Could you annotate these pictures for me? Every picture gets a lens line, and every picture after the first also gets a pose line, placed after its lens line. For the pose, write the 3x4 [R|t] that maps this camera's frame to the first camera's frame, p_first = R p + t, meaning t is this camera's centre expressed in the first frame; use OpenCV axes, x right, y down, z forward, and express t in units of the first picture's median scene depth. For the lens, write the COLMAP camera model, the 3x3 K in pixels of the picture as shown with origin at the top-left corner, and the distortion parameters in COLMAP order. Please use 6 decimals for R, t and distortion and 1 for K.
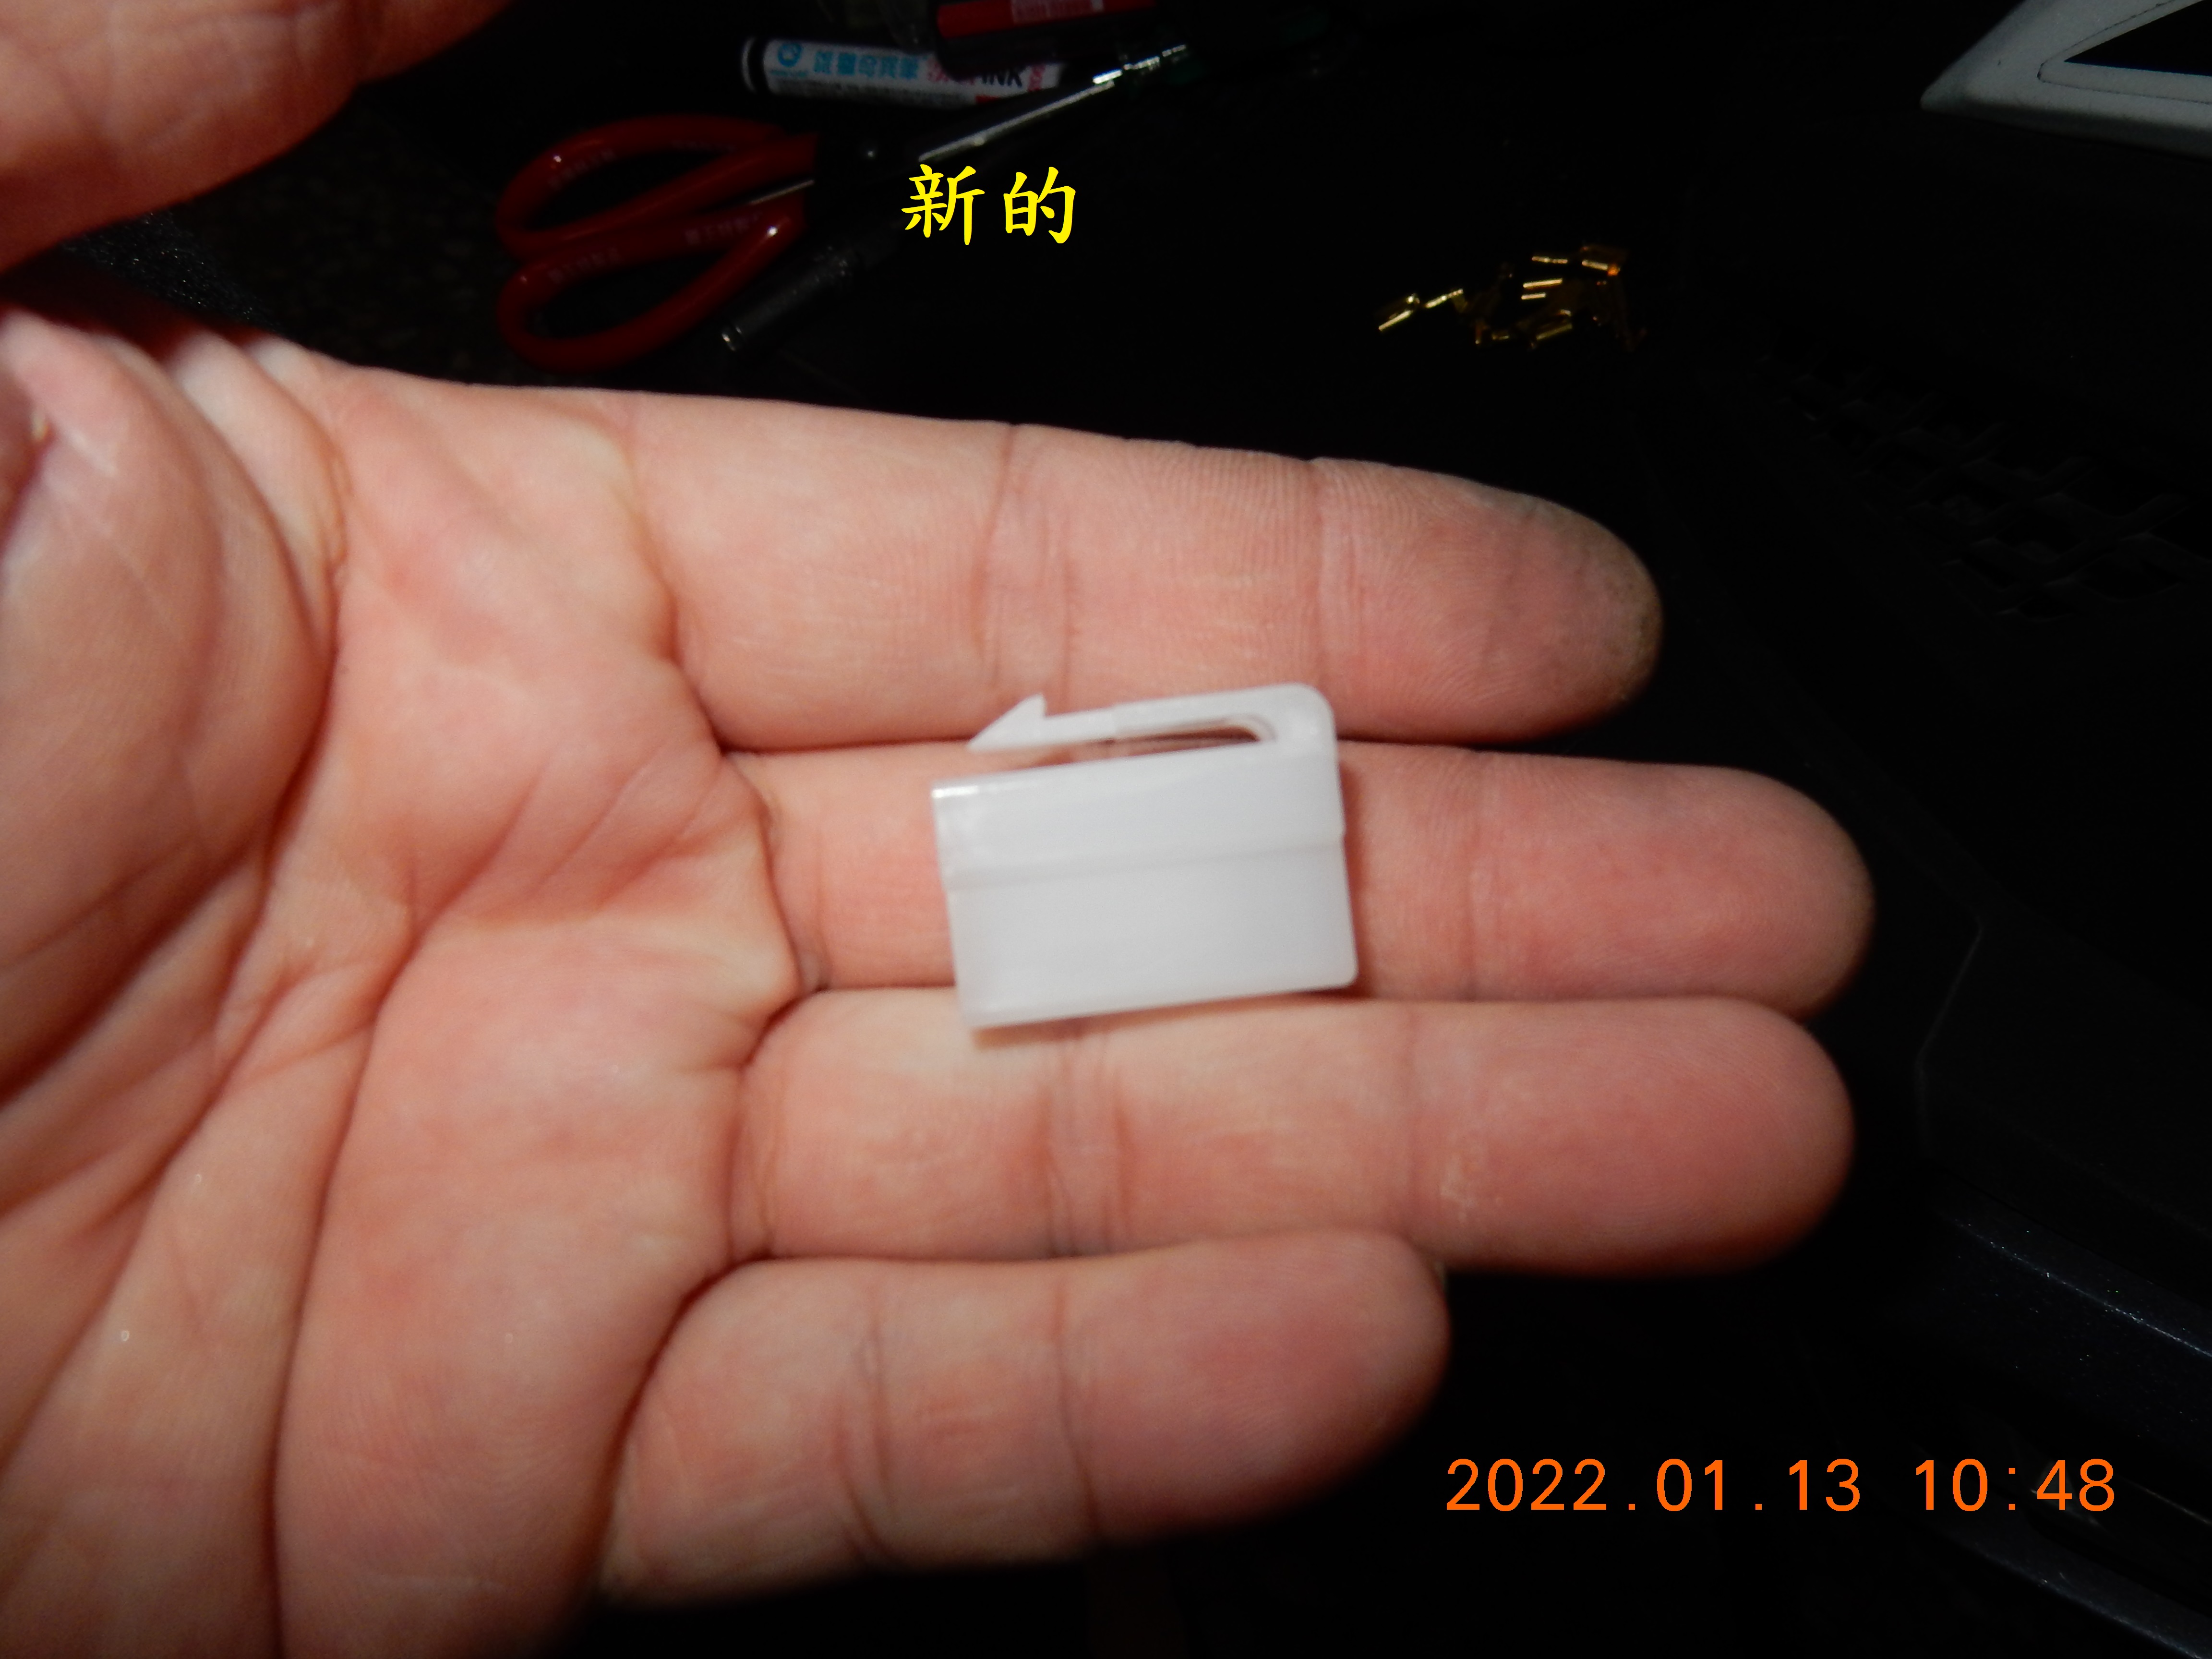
lens RADIAL K [[1647.0, 0, 1113.8], [0, 1647.0, 831.9], [0, 0, 1]] dist [0.009513, -0.011621]
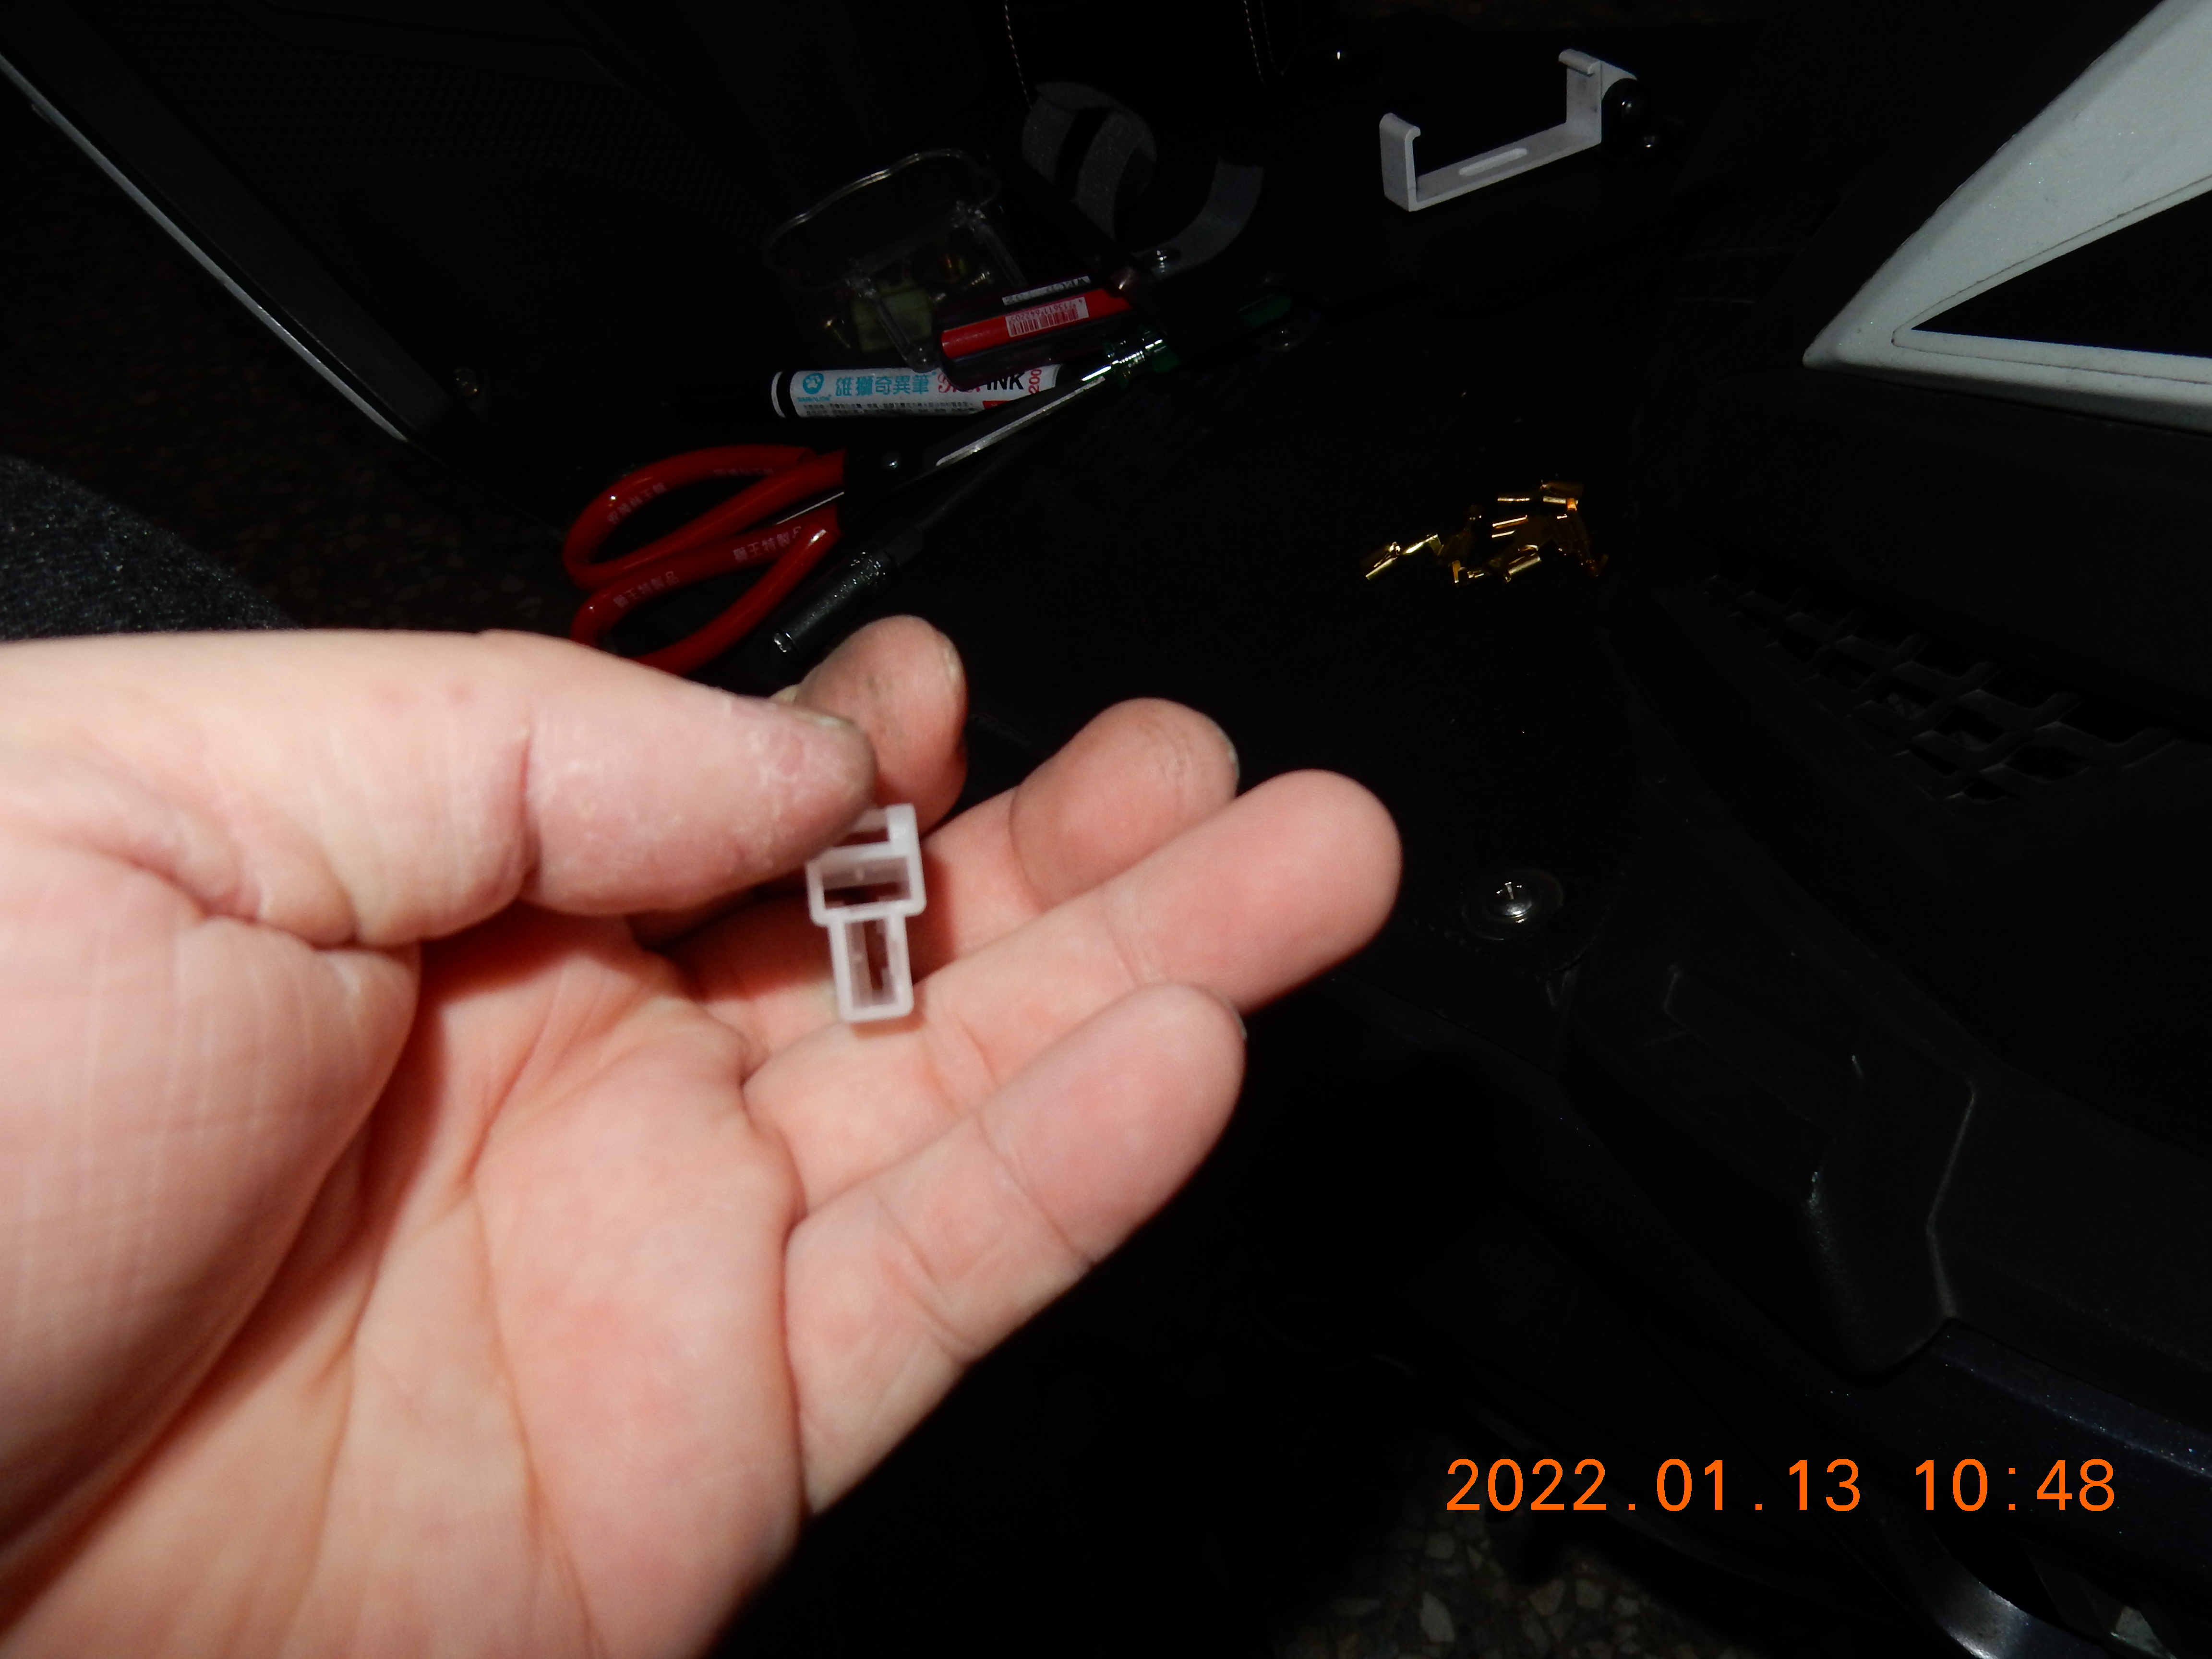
lens RADIAL K [[1647.0, 0, 1102.1], [0, 1647.0, 835.3], [0, 0, 1]] dist [0.009513, -0.011621]
pose [[0.992916, -0.110306, -0.044163, 0.013112], [0.104282, 0.987156, -0.121034, -0.017617], [0.056947, 0.115571, 0.991665, -0.058796]]
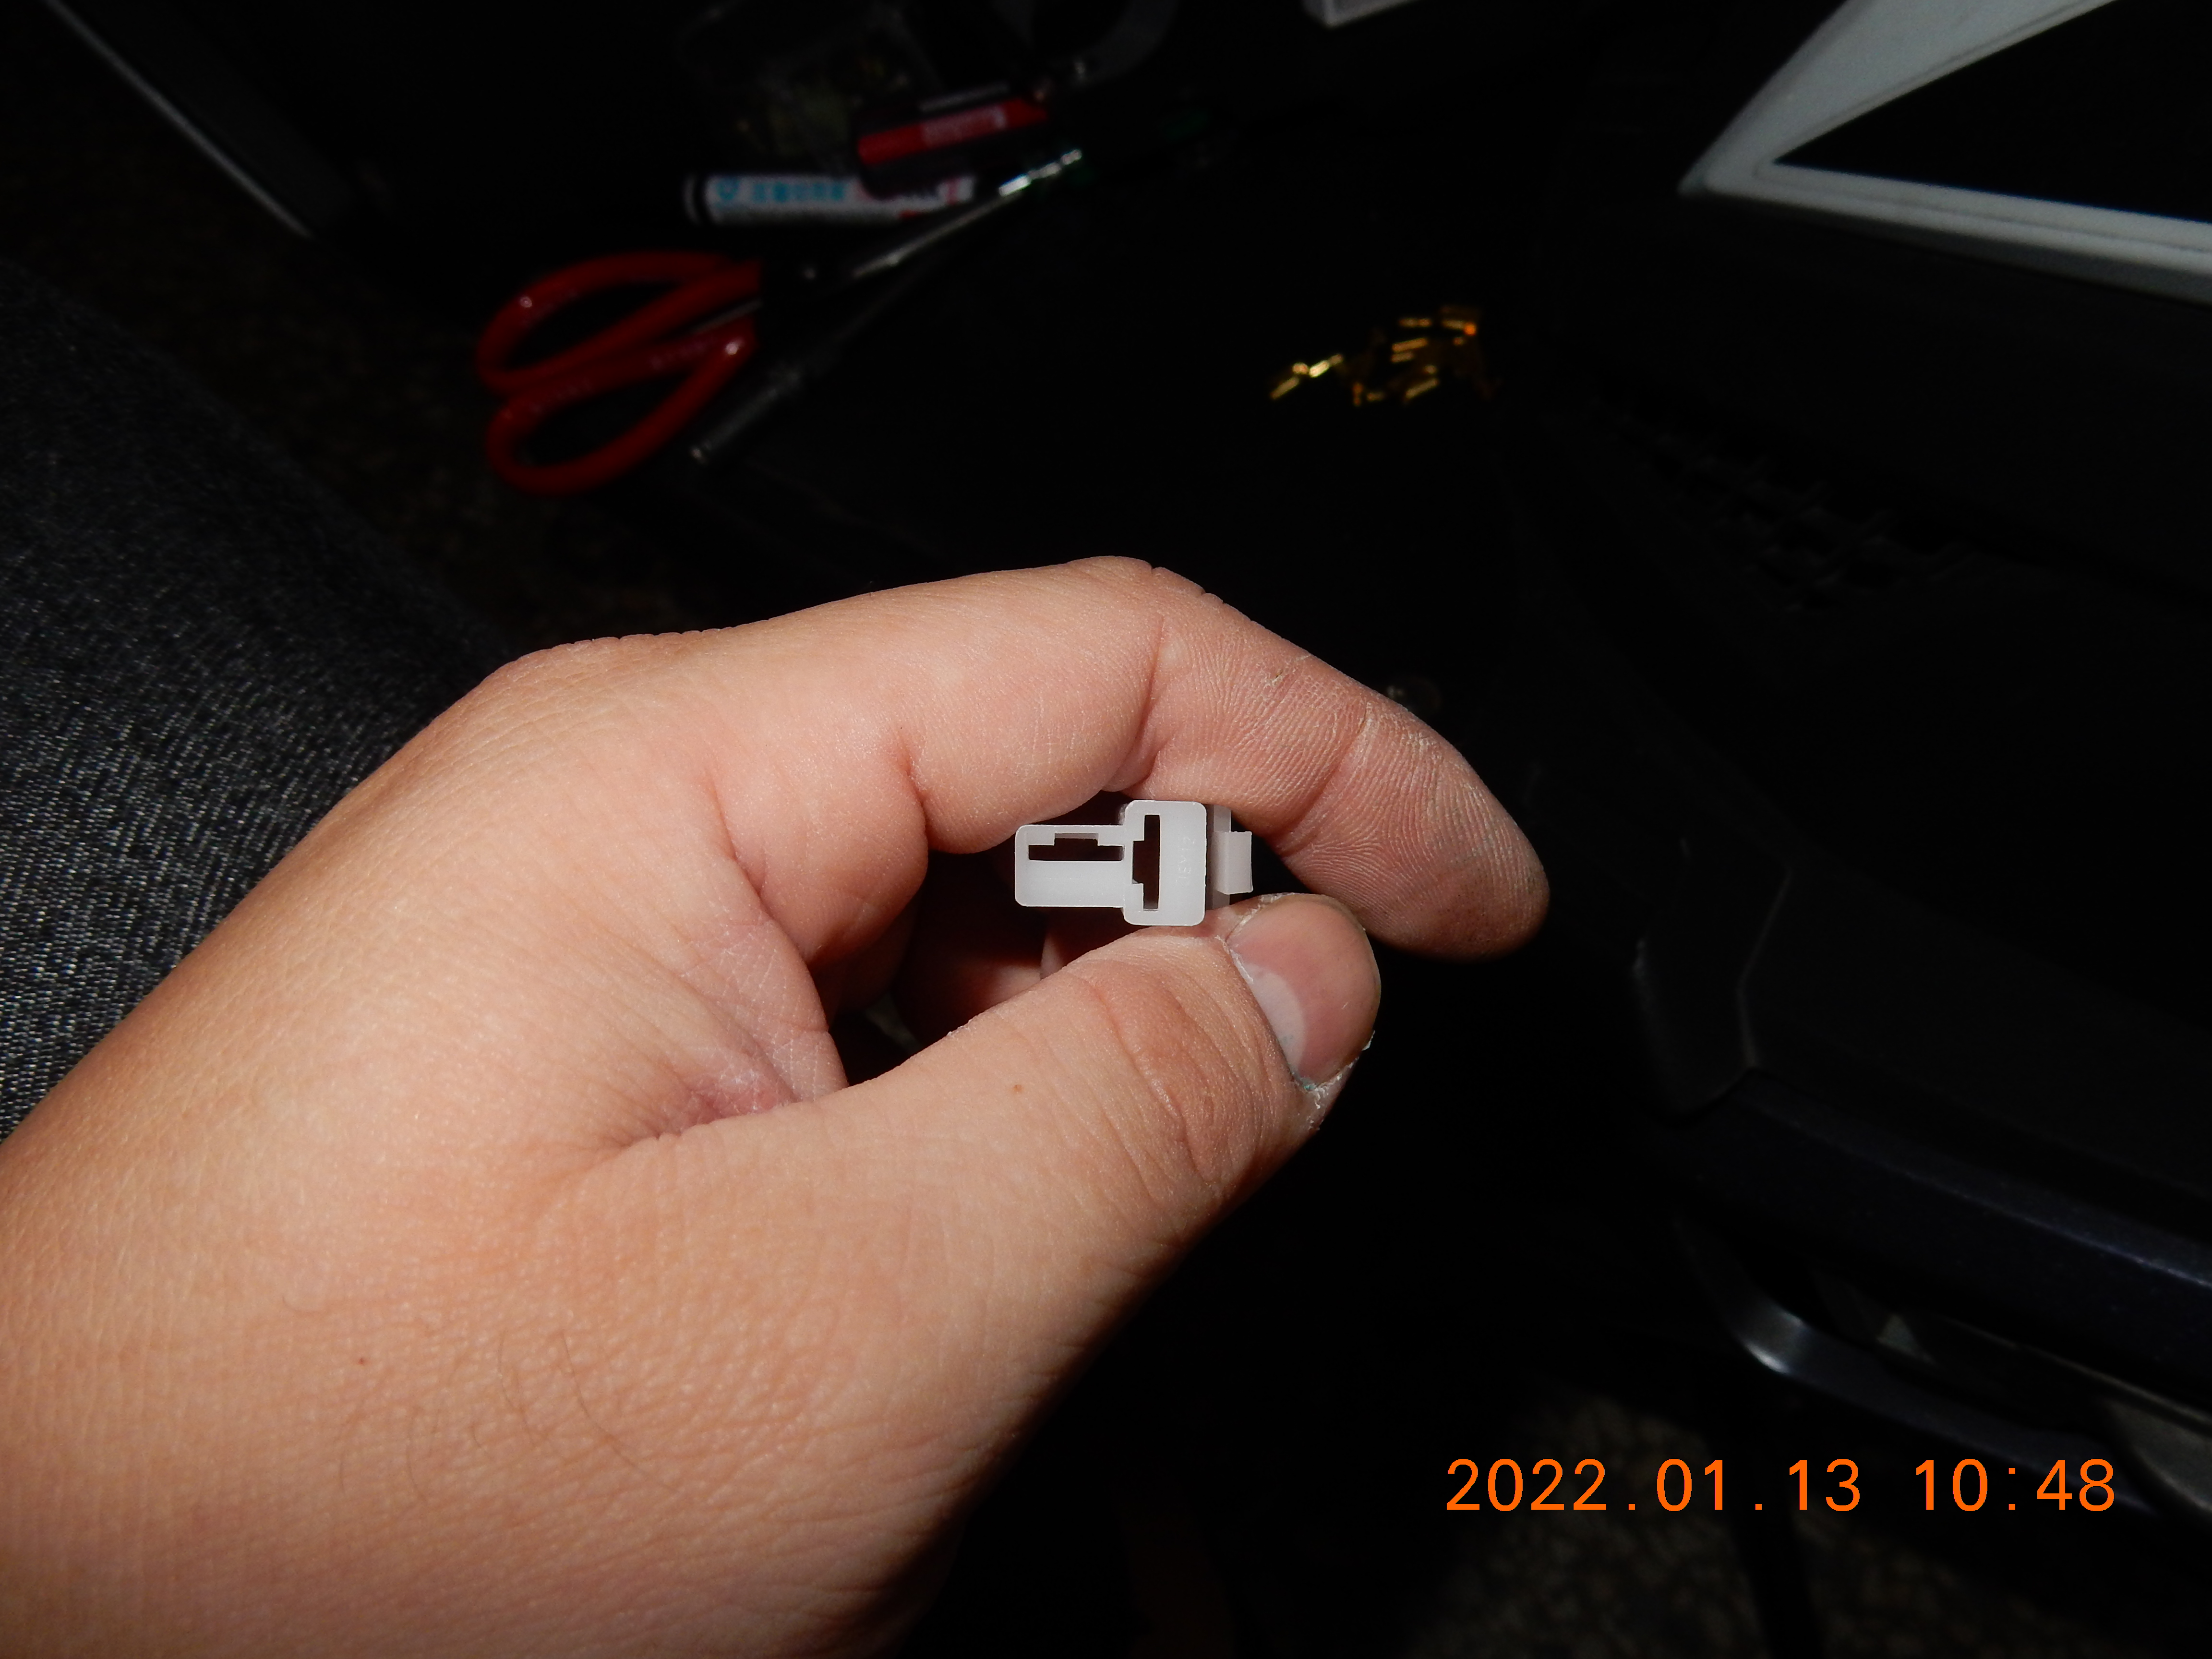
lens RADIAL K [[1647.0, 0, 1097.9], [0, 1647.0, 841.1], [0, 0, 1]] dist [0.009513, -0.011621]
pose [[0.995334, -0.096051, -0.009205, 0.018803], [0.095921, 0.995296, -0.013625, 0.001332], [0.010471, 0.012678, 0.999865, -0.100354]]
